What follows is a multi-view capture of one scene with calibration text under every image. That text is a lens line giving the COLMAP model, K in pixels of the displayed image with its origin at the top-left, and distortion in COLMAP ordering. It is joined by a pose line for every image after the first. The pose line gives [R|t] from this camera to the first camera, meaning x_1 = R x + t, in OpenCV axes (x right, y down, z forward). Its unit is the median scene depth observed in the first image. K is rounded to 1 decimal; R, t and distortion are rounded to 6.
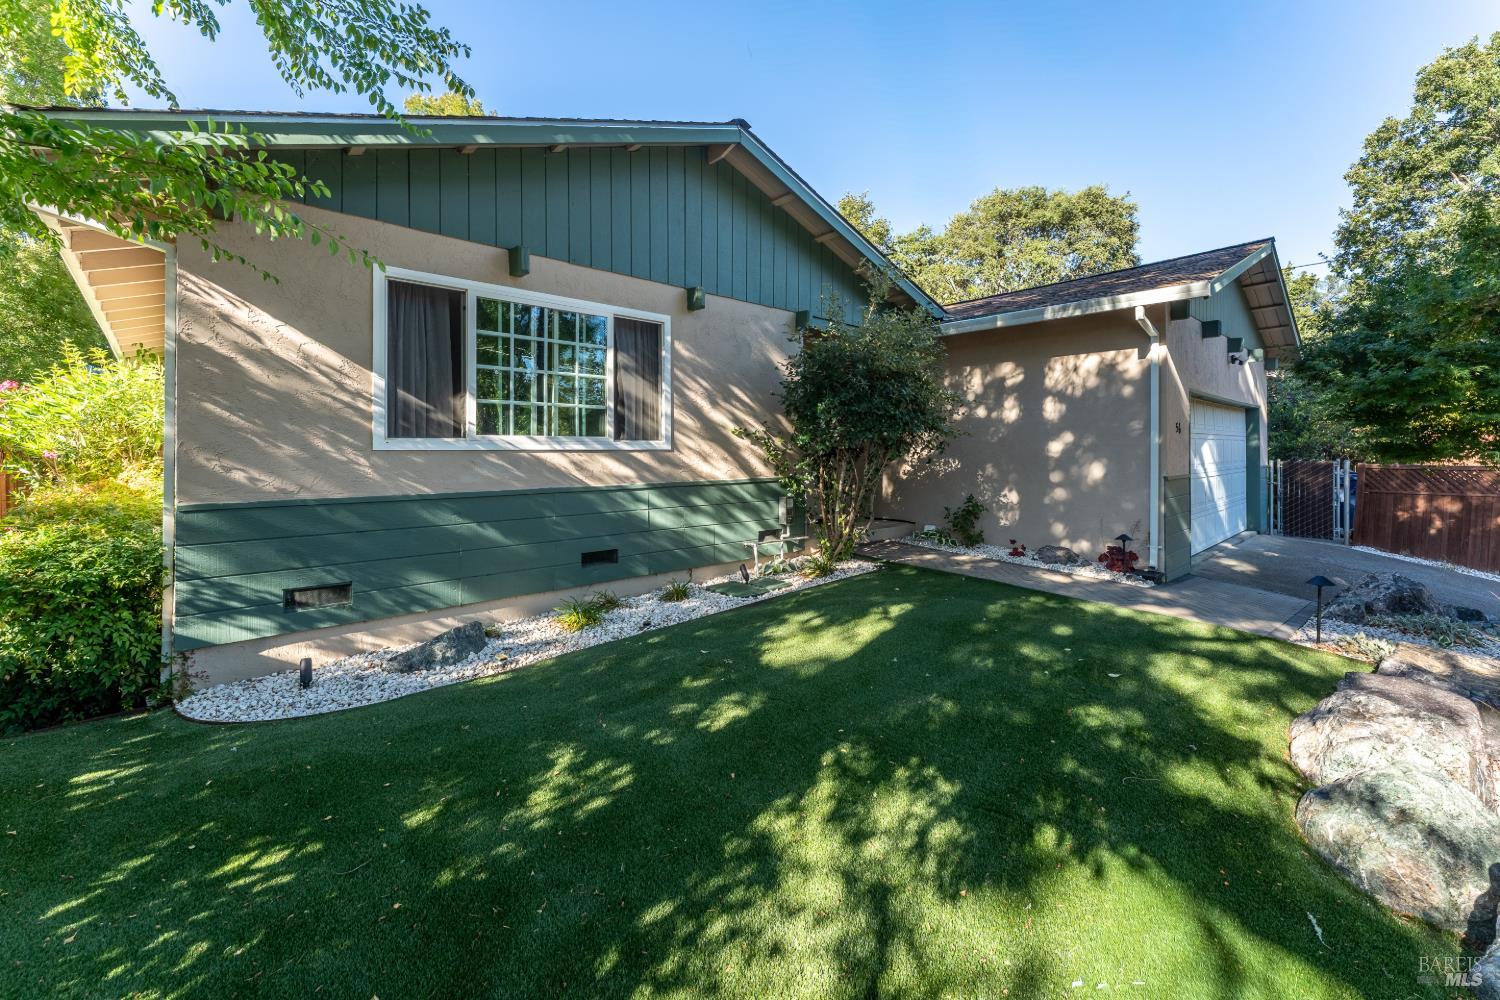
lens RADIAL K [[615.3, 0, 750.3], [0, 615.3, 463.4], [0, 0, 1]] dist [-0.000237, 0.000218]
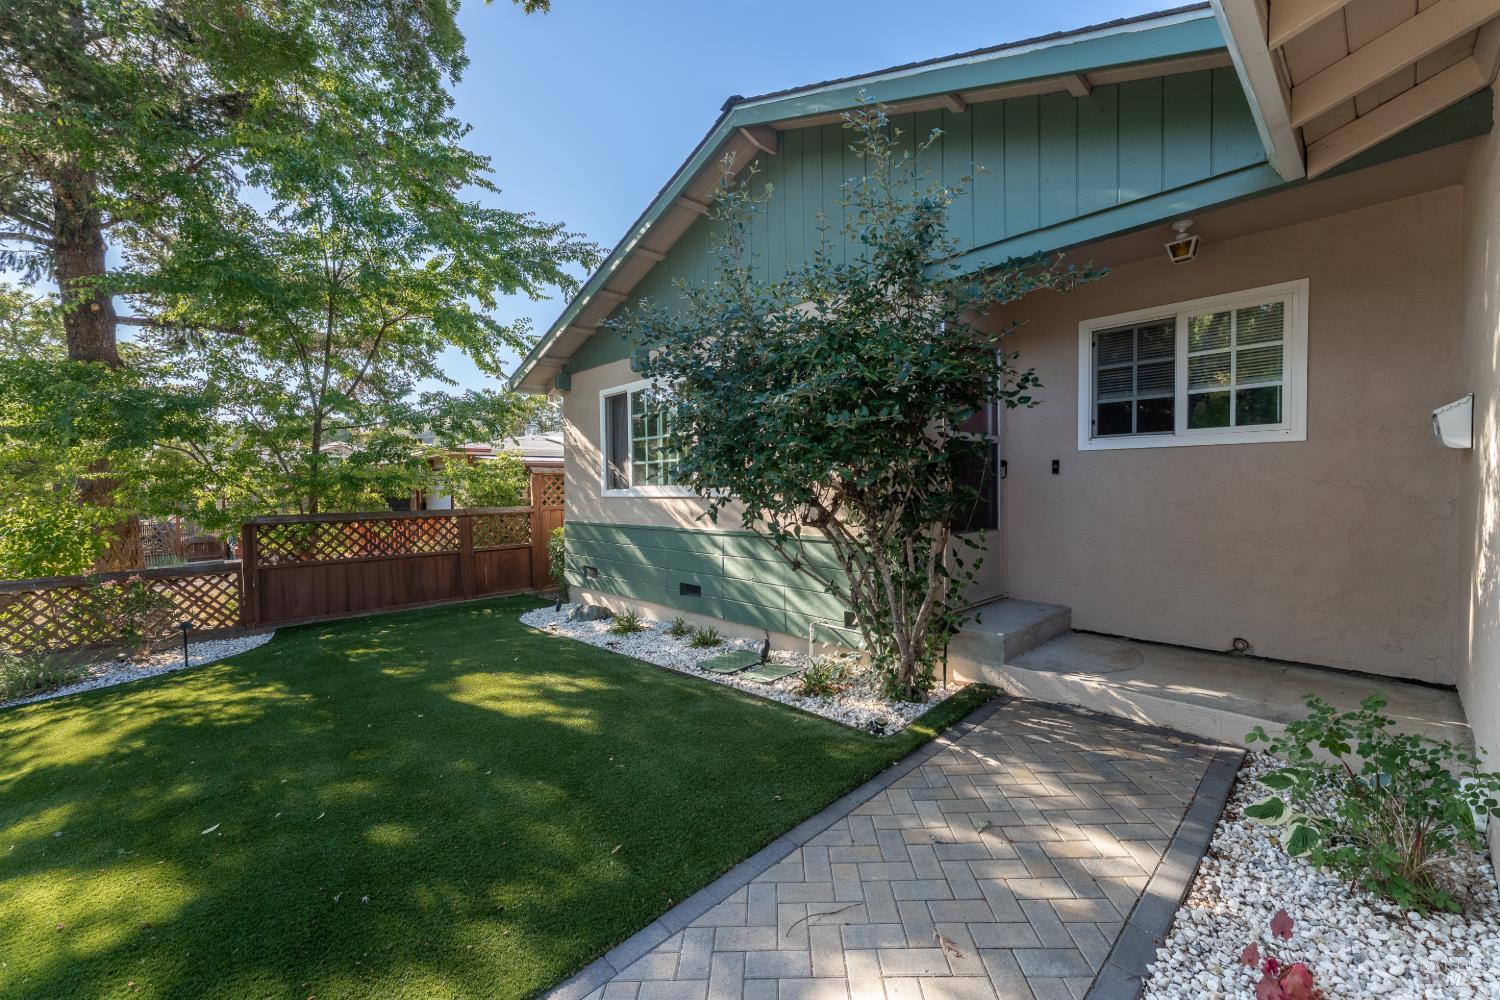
lens RADIAL K [[611.8, 0, 749.8], [0, 611.8, 486.0], [0, 0, 1]] dist [-0.000336, -0.000267]
pose [[-0.018959, 0.010019, -0.999770, 1.026833], [0.003607, 0.999944, 0.009953, -0.059668], [0.999814, -0.003417, -0.018994, 1.309662]]
